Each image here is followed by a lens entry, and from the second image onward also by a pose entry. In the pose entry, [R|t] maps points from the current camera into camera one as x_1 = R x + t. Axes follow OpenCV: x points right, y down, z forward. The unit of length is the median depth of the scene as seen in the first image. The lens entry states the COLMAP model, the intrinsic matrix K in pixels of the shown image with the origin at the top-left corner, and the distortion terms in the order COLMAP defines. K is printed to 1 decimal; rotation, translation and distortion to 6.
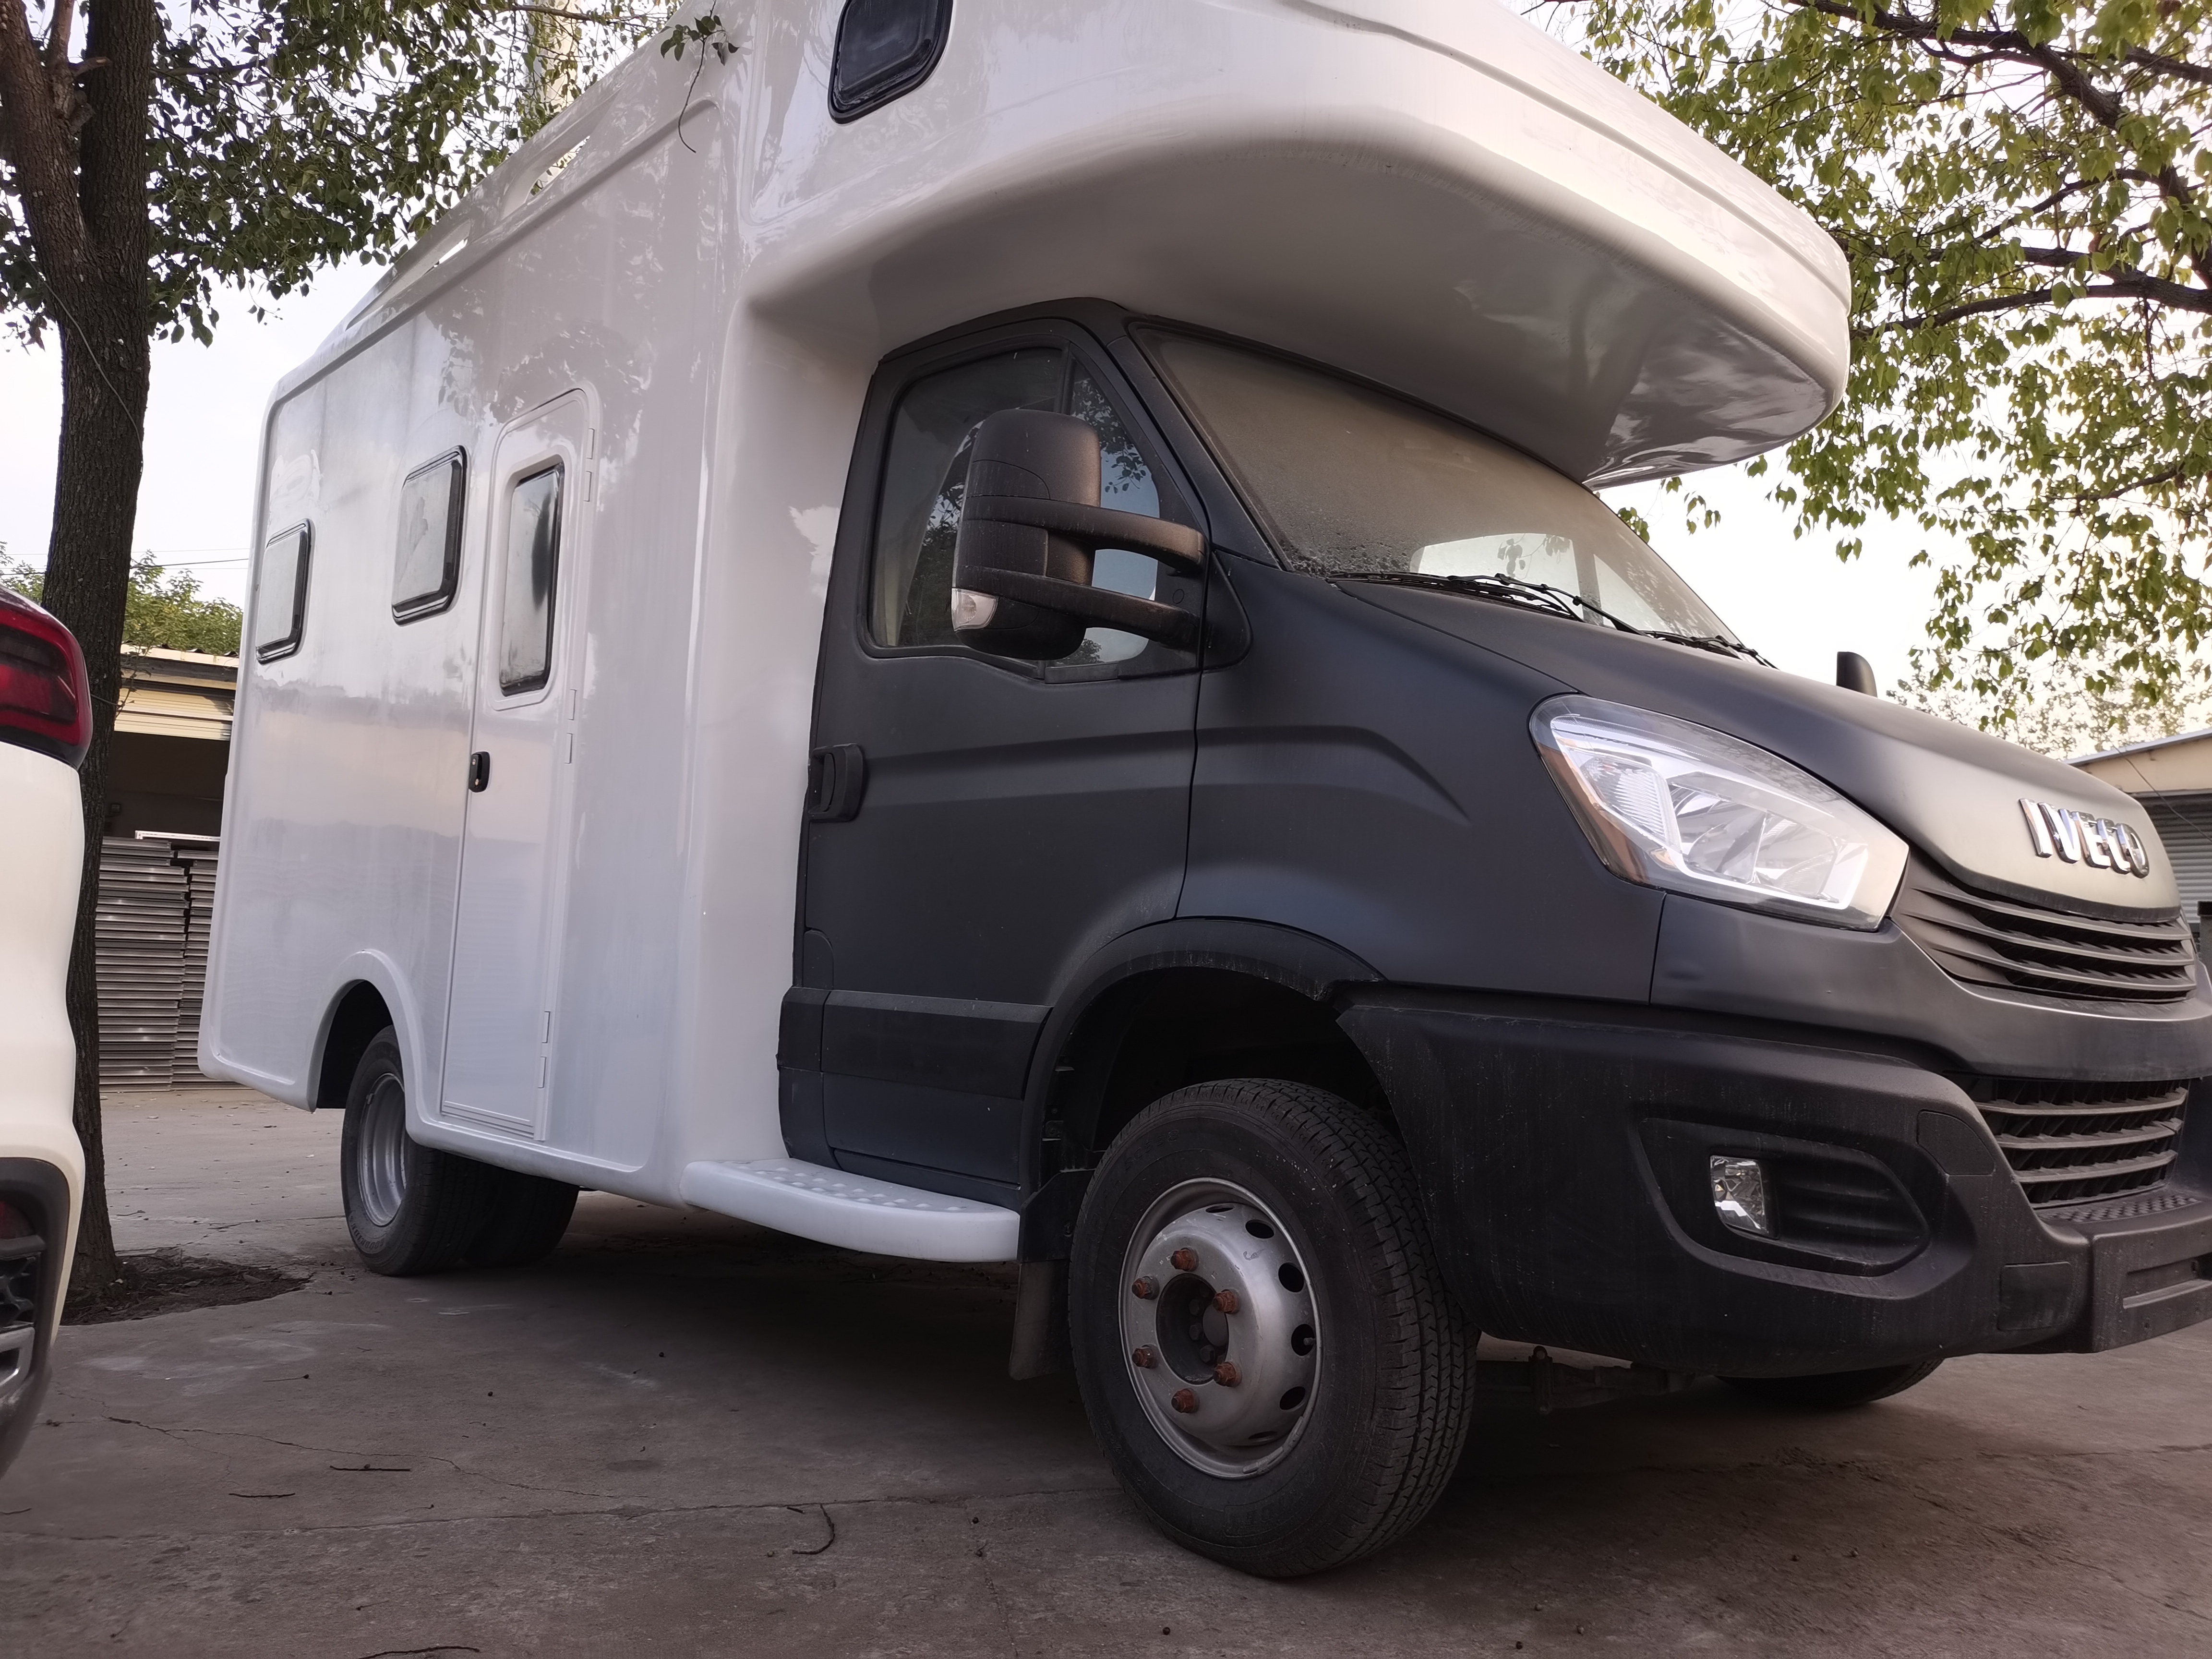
lens RADIAL K [[1665.1, 0, 1120.7], [0, 1665.1, 825.4], [0, 0, 1]] dist [0.030984, -0.007799]
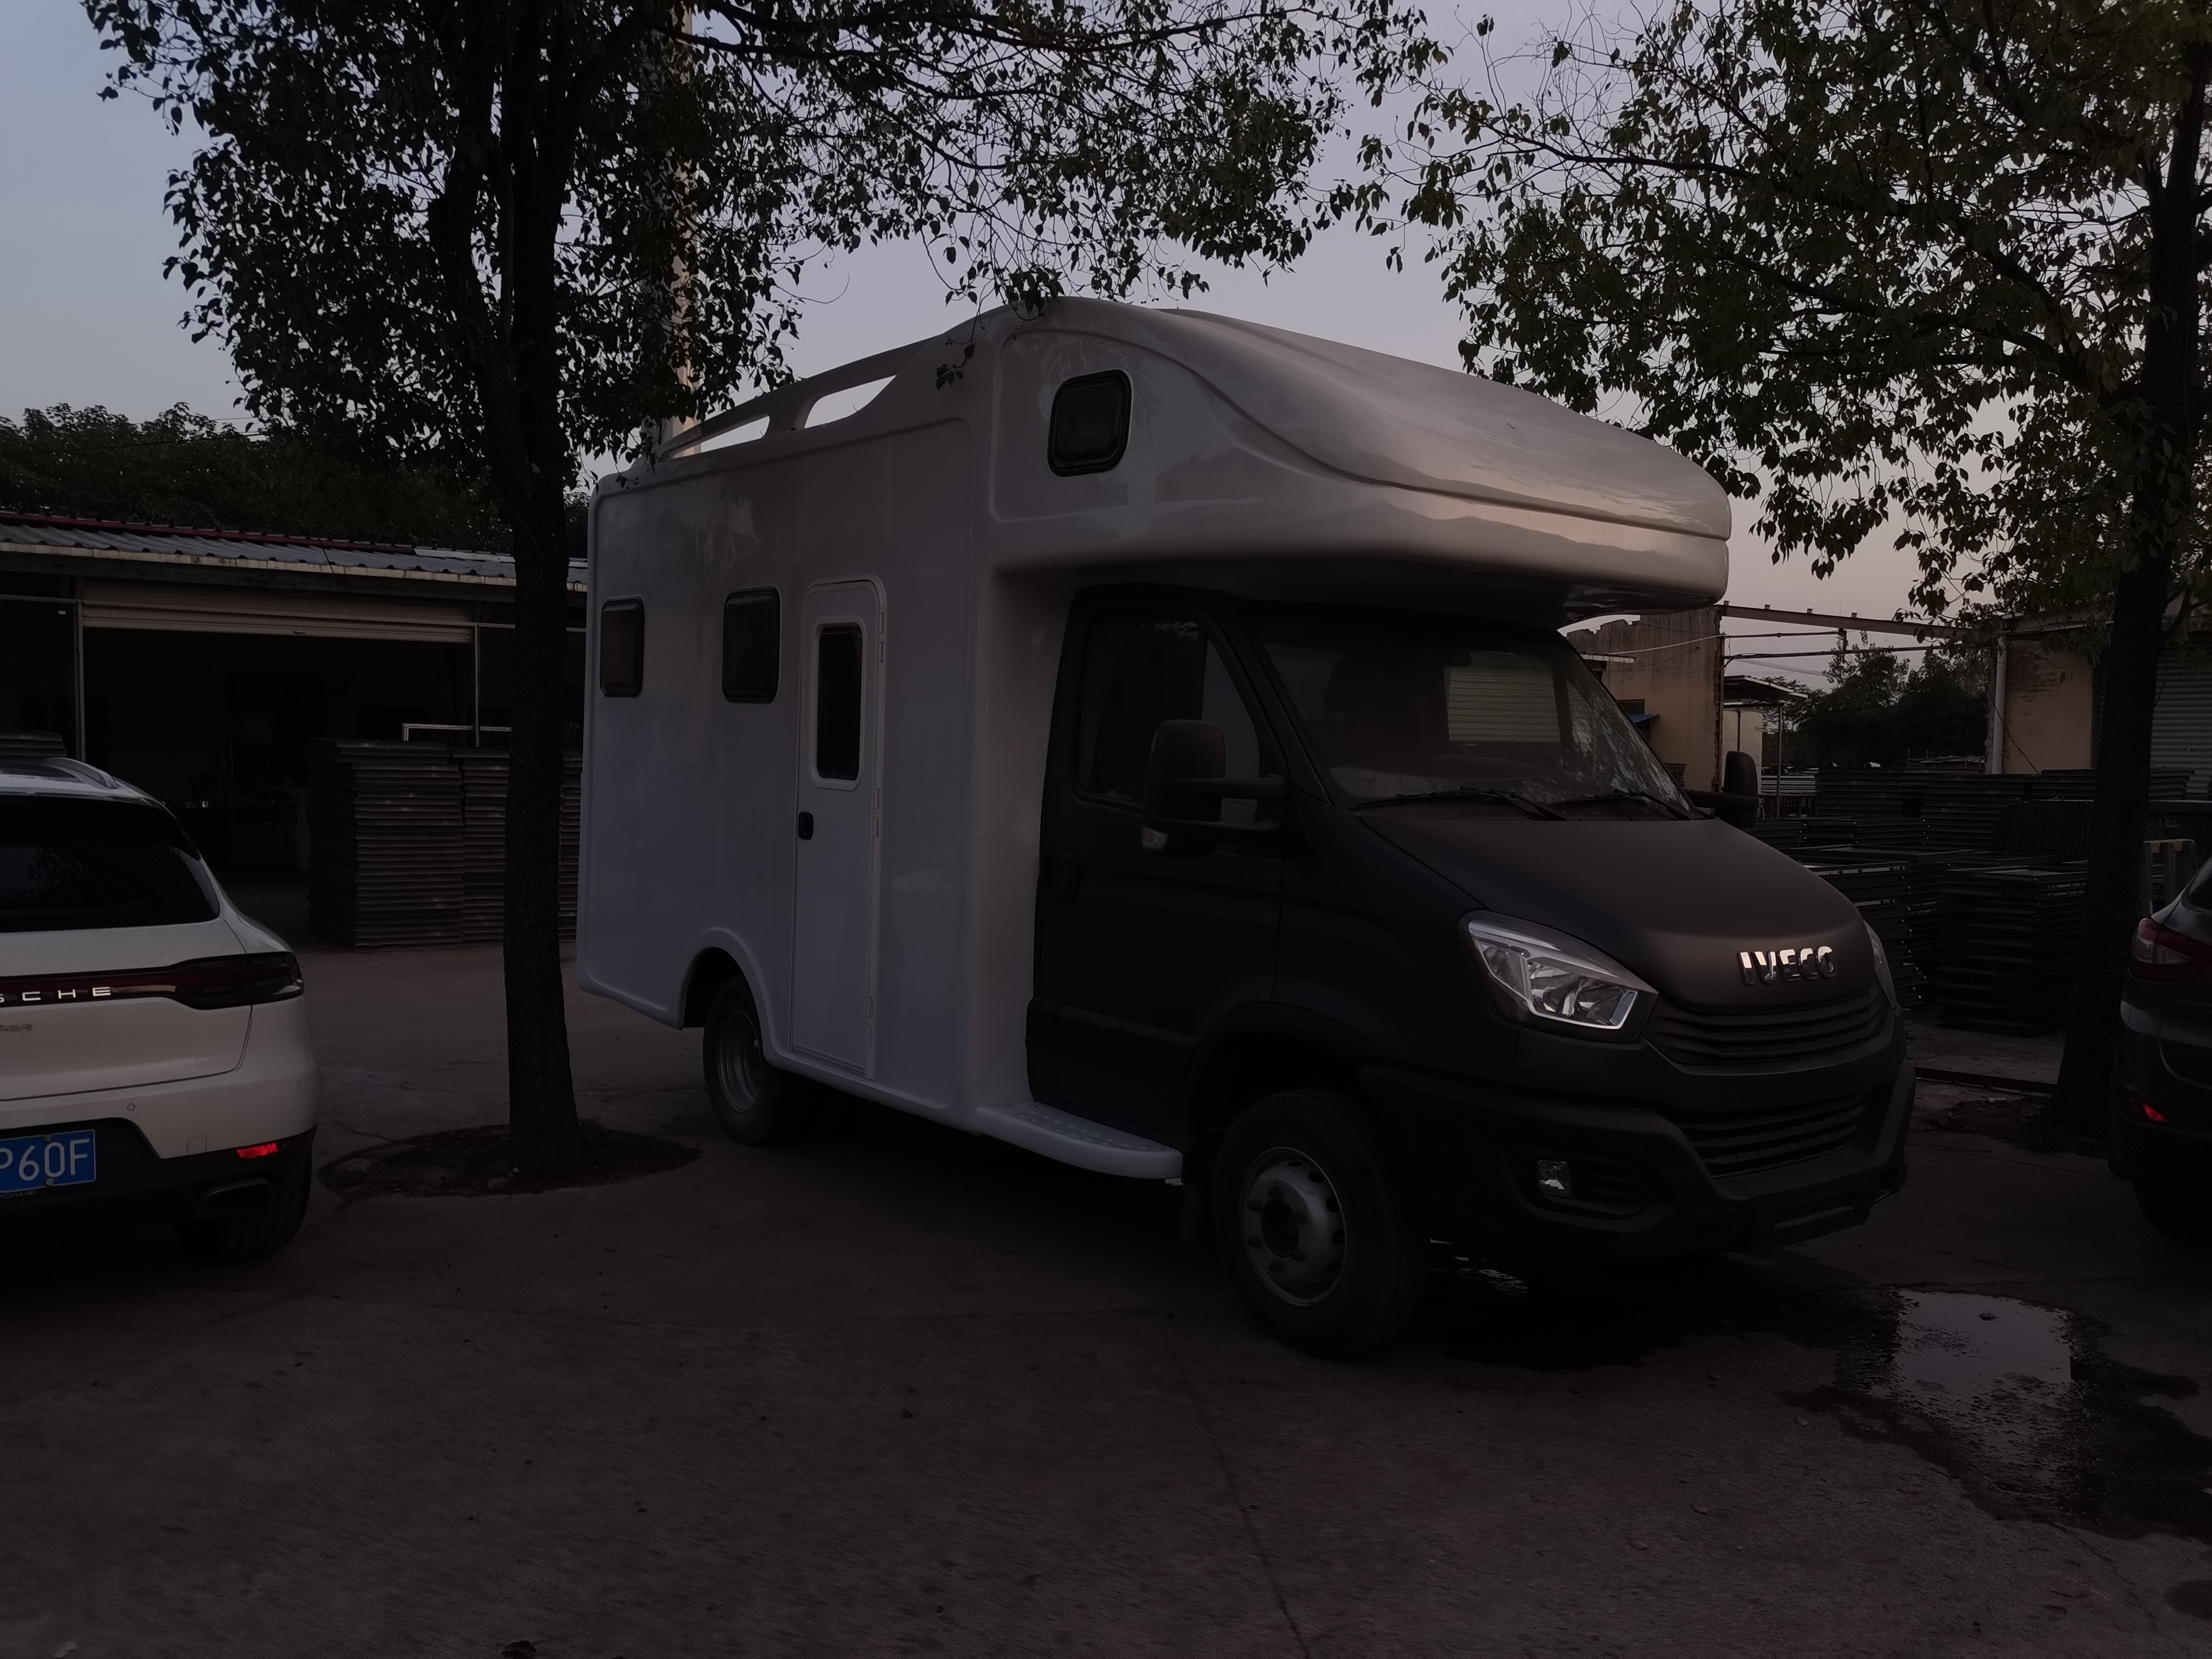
lens RADIAL K [[1615.2, 0, 1121.6], [0, 1615.2, 822.4], [0, 0, 1]] dist [0.055484, -0.030546]
pose [[0.997533, -0.008030, -0.069741, -0.002772], [0.016252, 0.992864, 0.118136, -0.323086], [0.068294, -0.118978, 0.990545, -0.661356]]
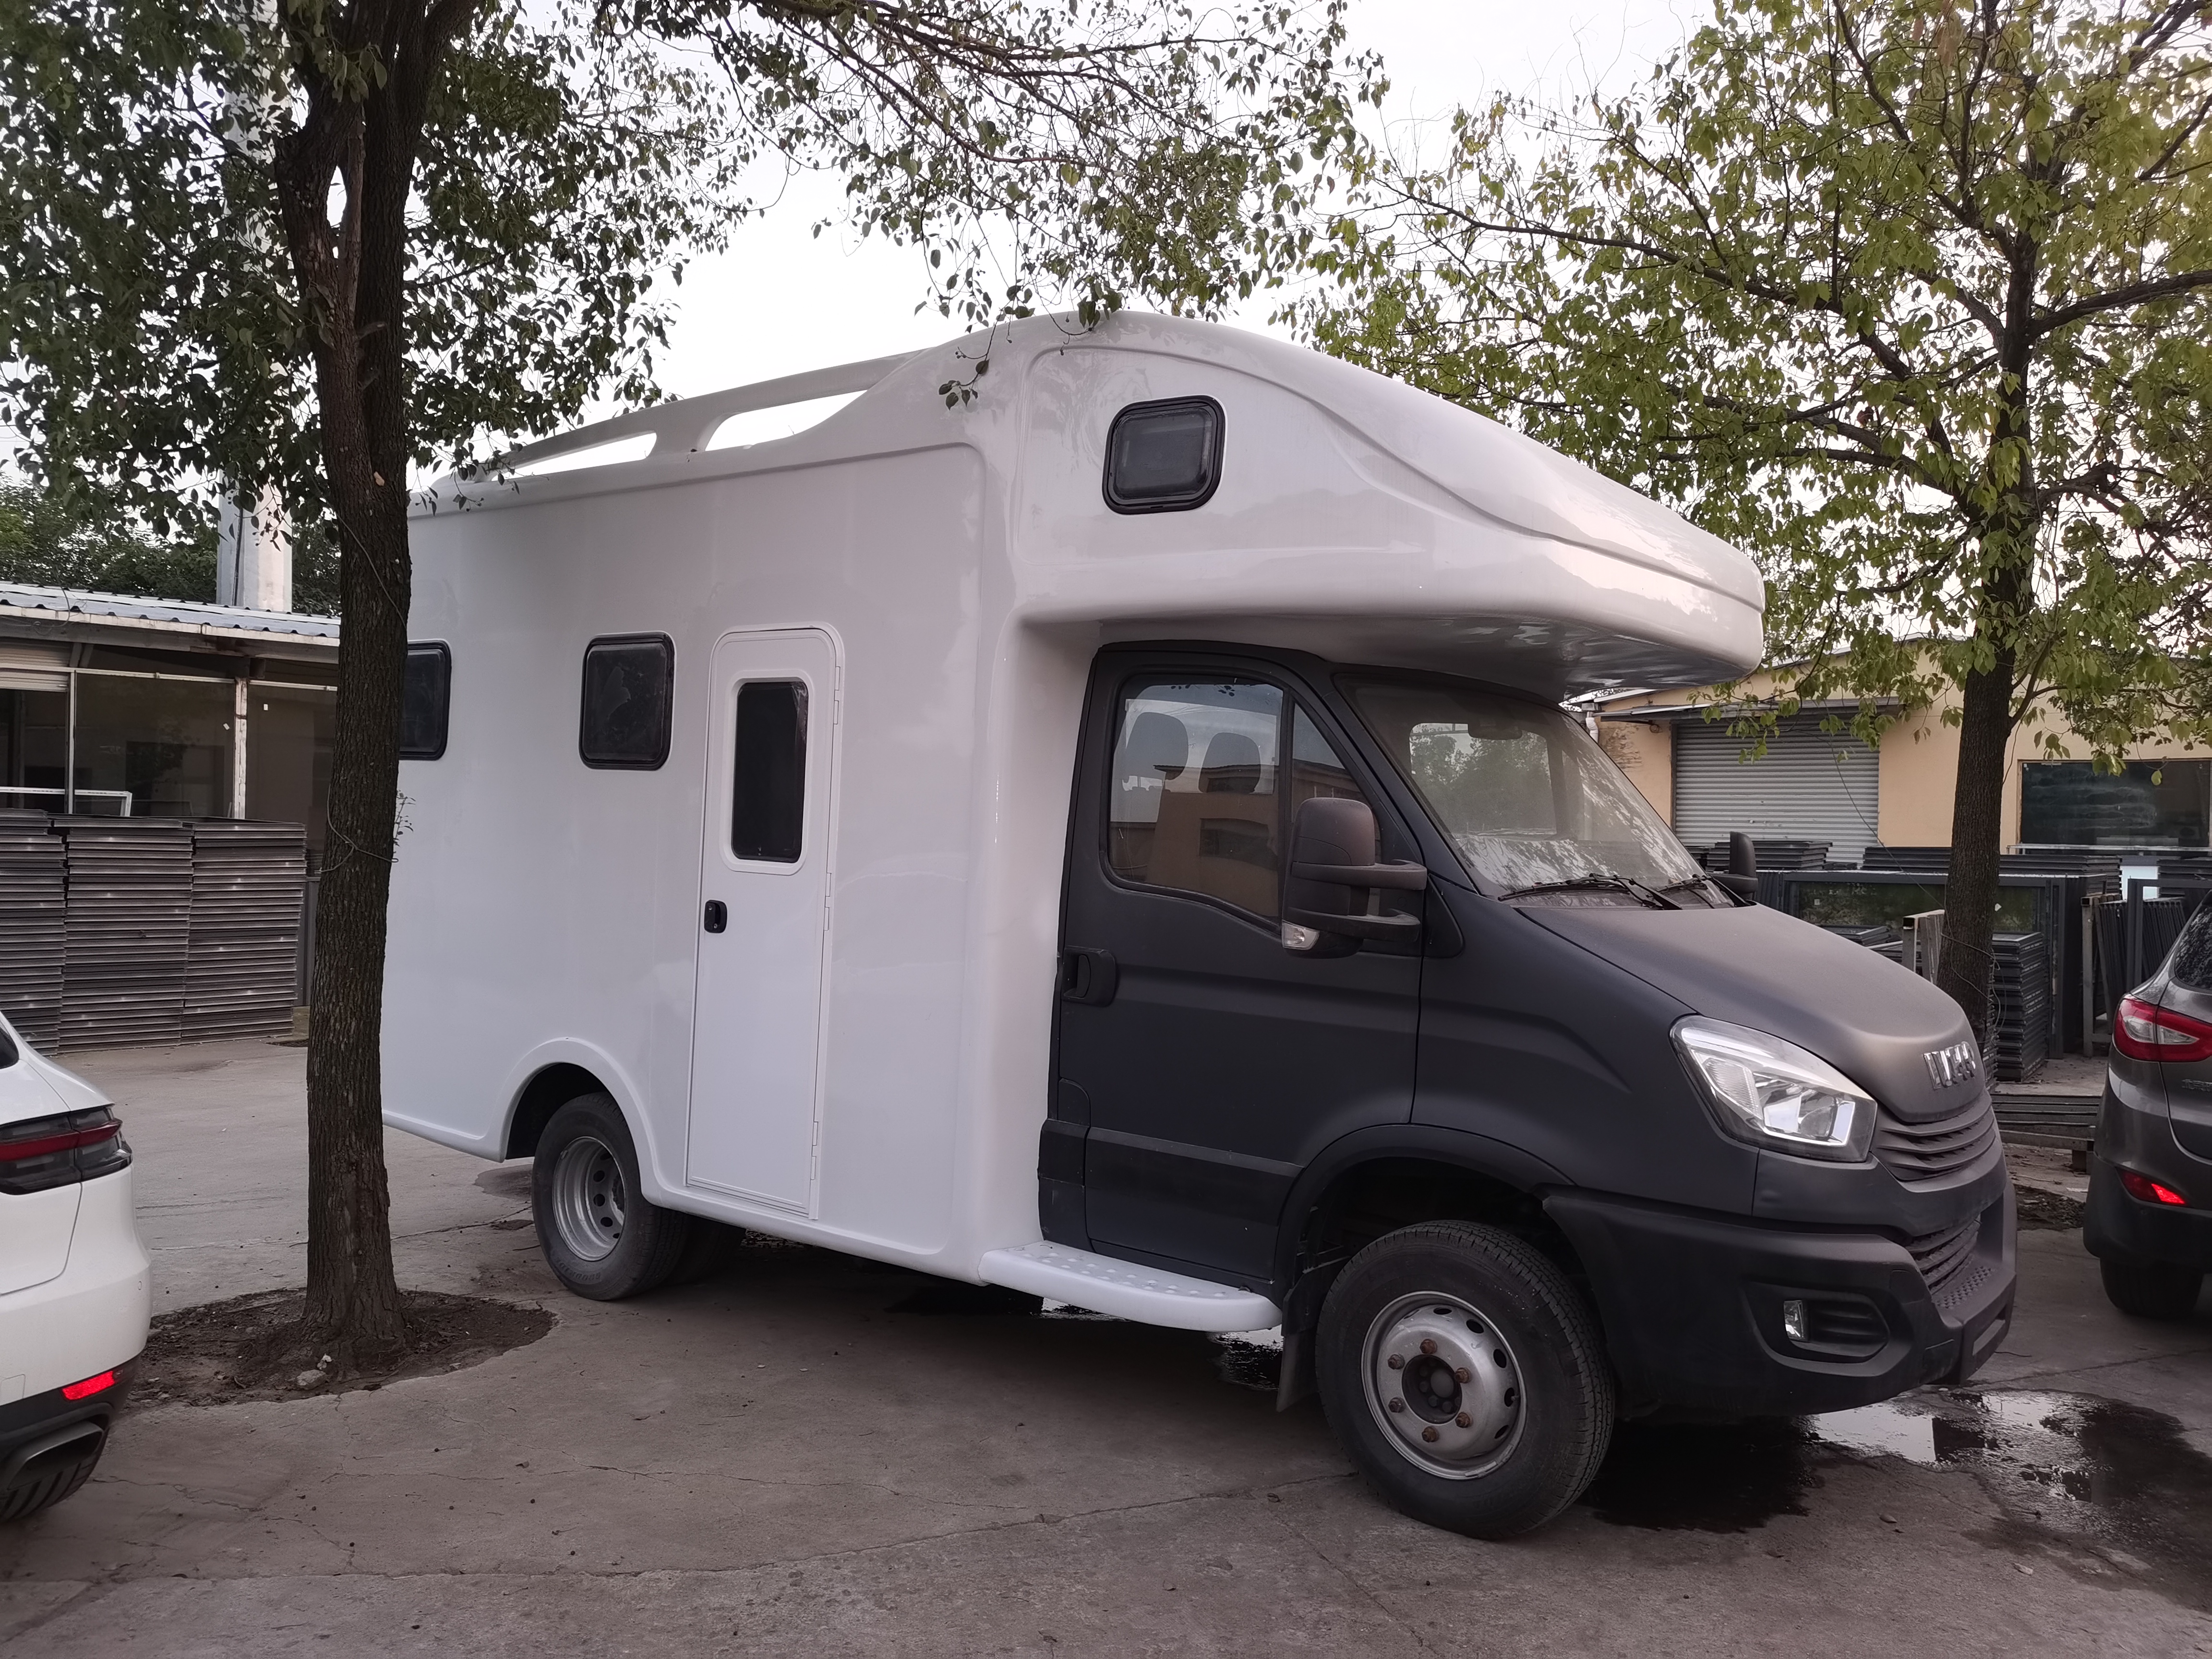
lens RADIAL K [[1615.2, 0, 1121.6], [0, 1615.2, 822.4], [0, 0, 1]] dist [0.055484, -0.030546]
pose [[0.986479, -0.007942, 0.163693, -0.447917], [-0.004978, 0.996912, 0.078365, -0.320384], [-0.163810, -0.078121, 0.983394, -0.390658]]
